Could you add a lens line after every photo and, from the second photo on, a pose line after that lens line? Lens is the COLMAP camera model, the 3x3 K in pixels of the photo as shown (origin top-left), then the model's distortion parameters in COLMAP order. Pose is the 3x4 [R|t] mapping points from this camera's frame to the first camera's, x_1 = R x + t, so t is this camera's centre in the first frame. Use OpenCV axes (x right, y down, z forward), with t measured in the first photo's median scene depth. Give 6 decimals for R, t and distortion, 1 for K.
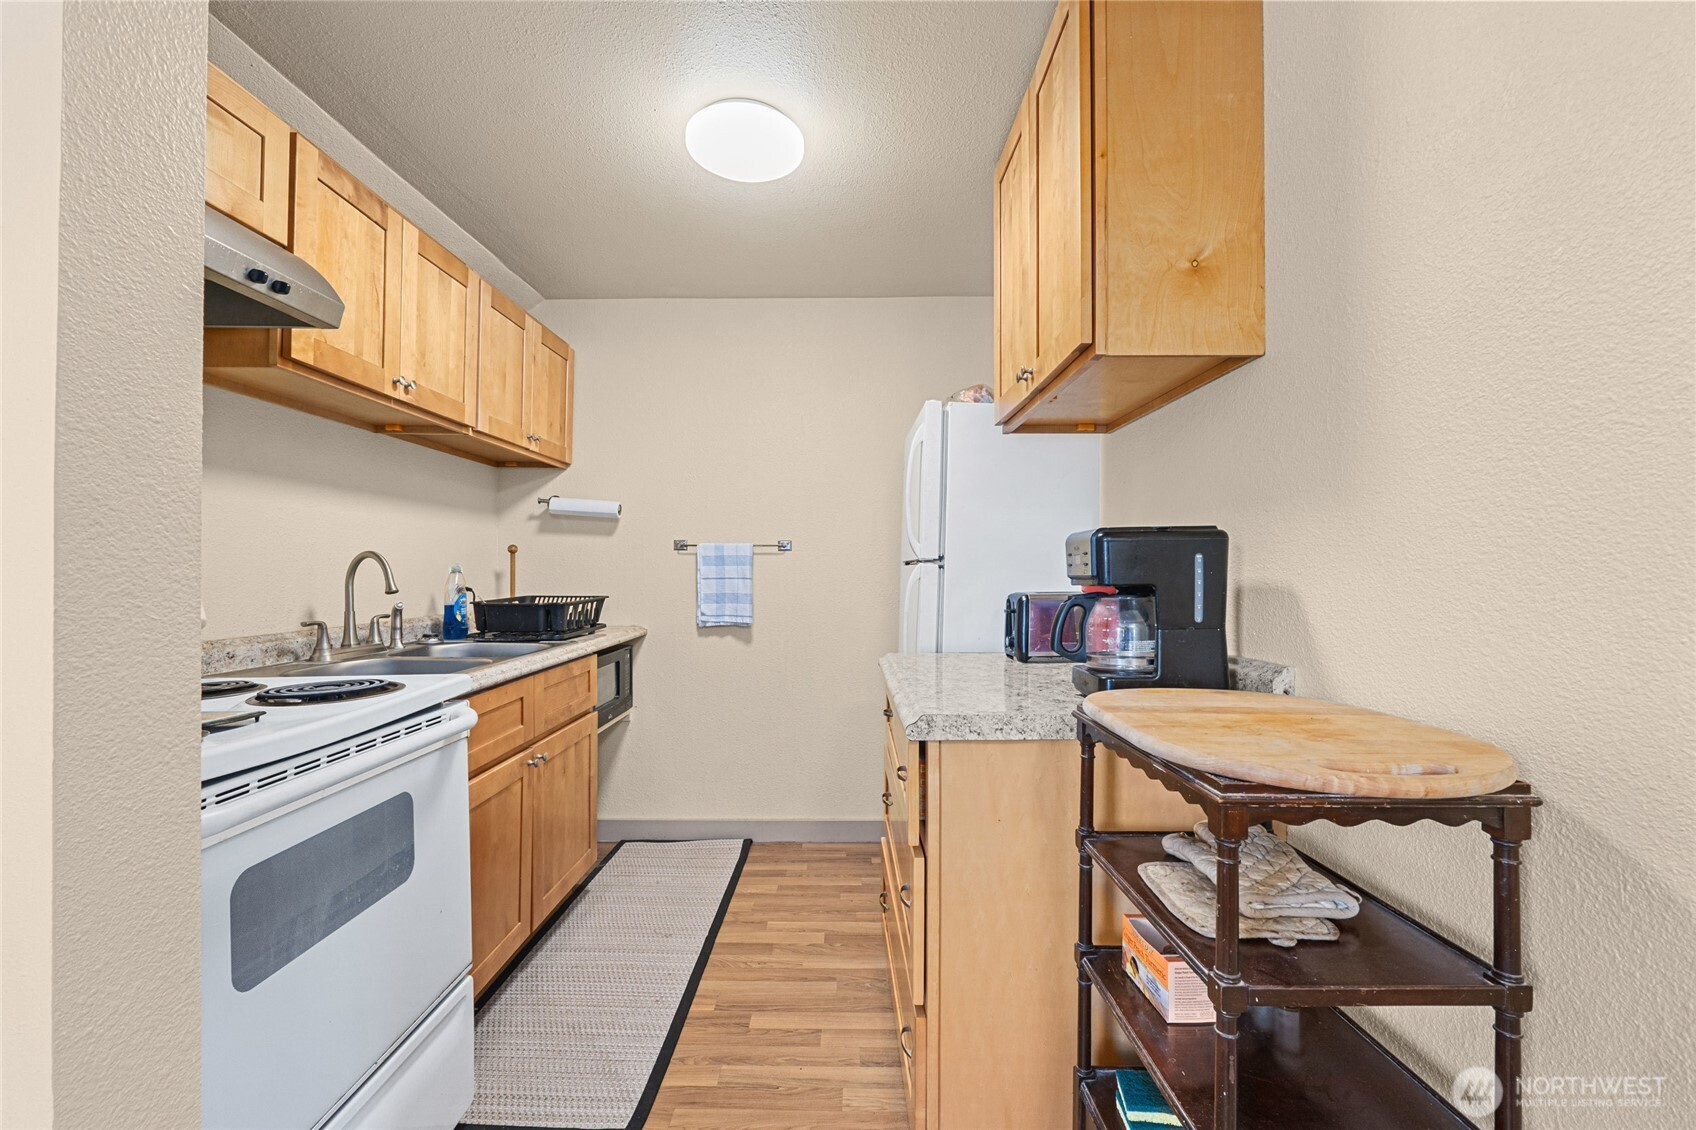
lens RADIAL K [[719.4, 0, 852.6], [0, 719.4, 561.9], [0, 0, 1]] dist [-0.000671, -0.000449]
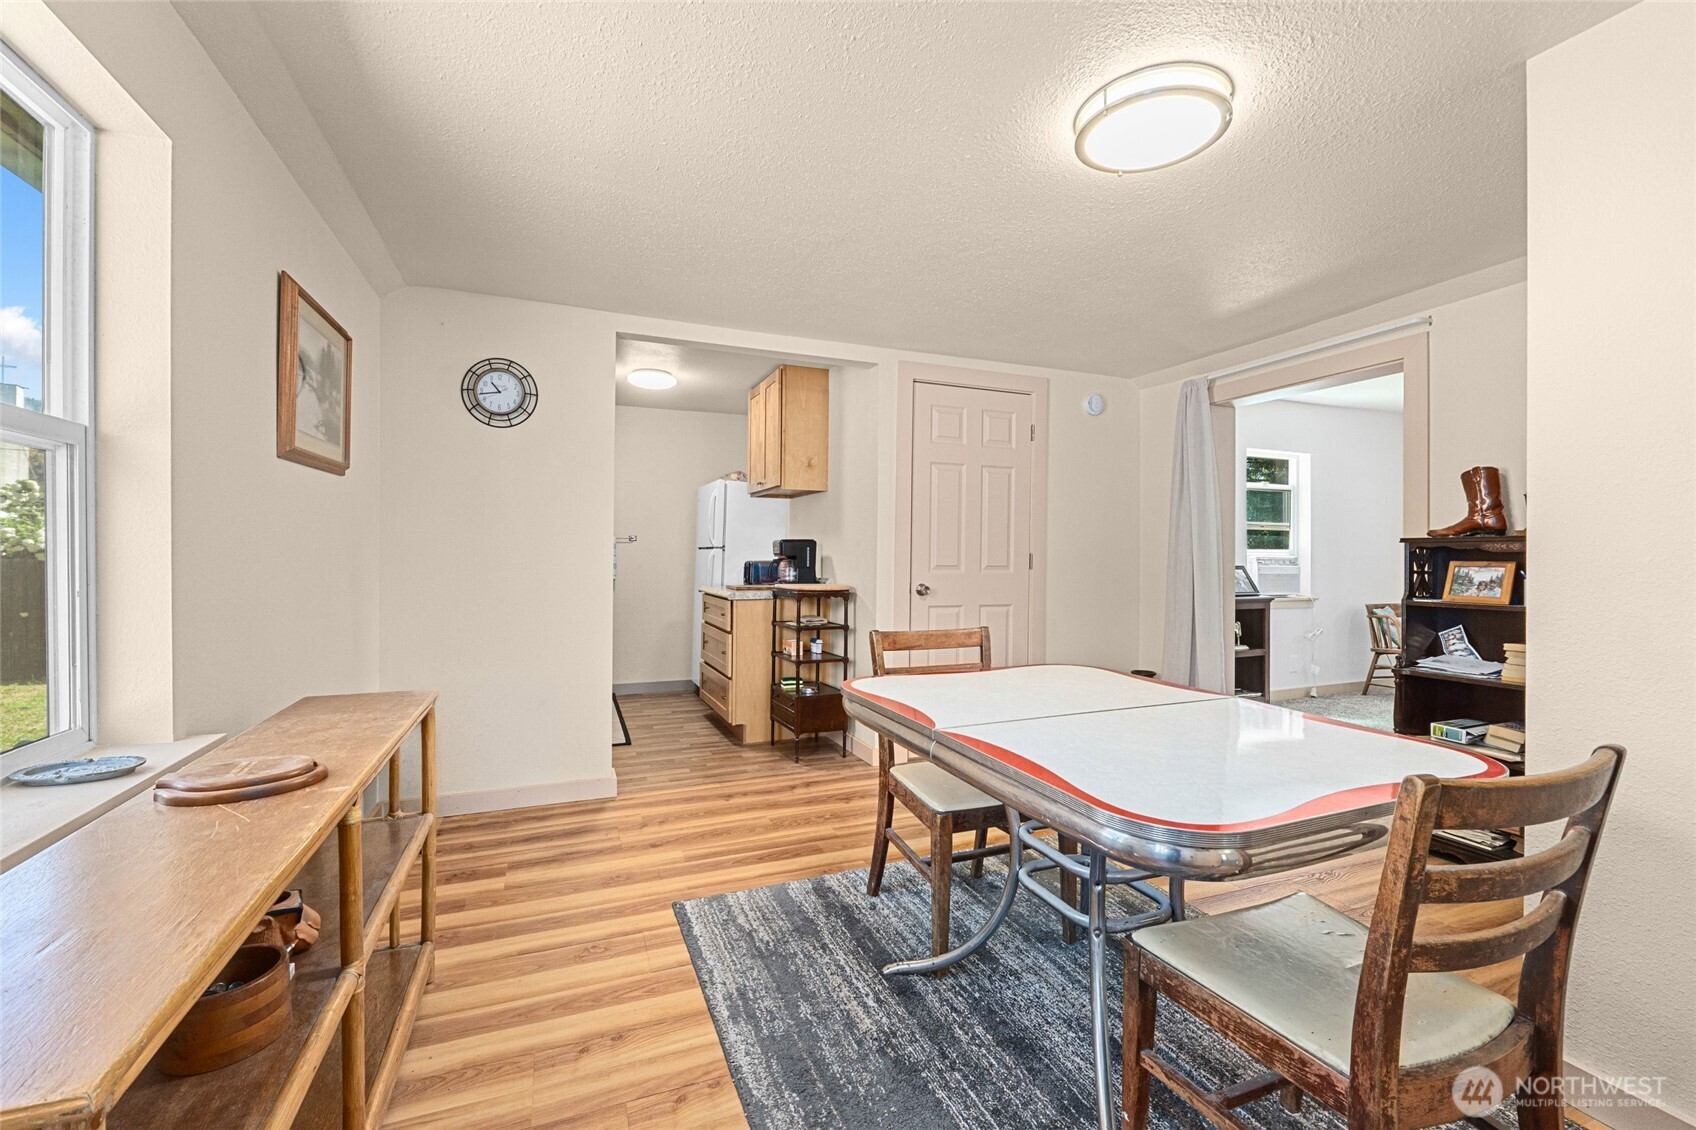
lens RADIAL K [[719.4, 0, 850.6], [0, 719.4, 556.3], [0, 0, 1]] dist [-0.000671, -0.000449]
pose [[0.910571, -0.002585, 0.413345, -0.562926], [-0.008753, 0.999636, 0.025535, -0.043088], [-0.413260, -0.026870, 0.910216, -1.637614]]
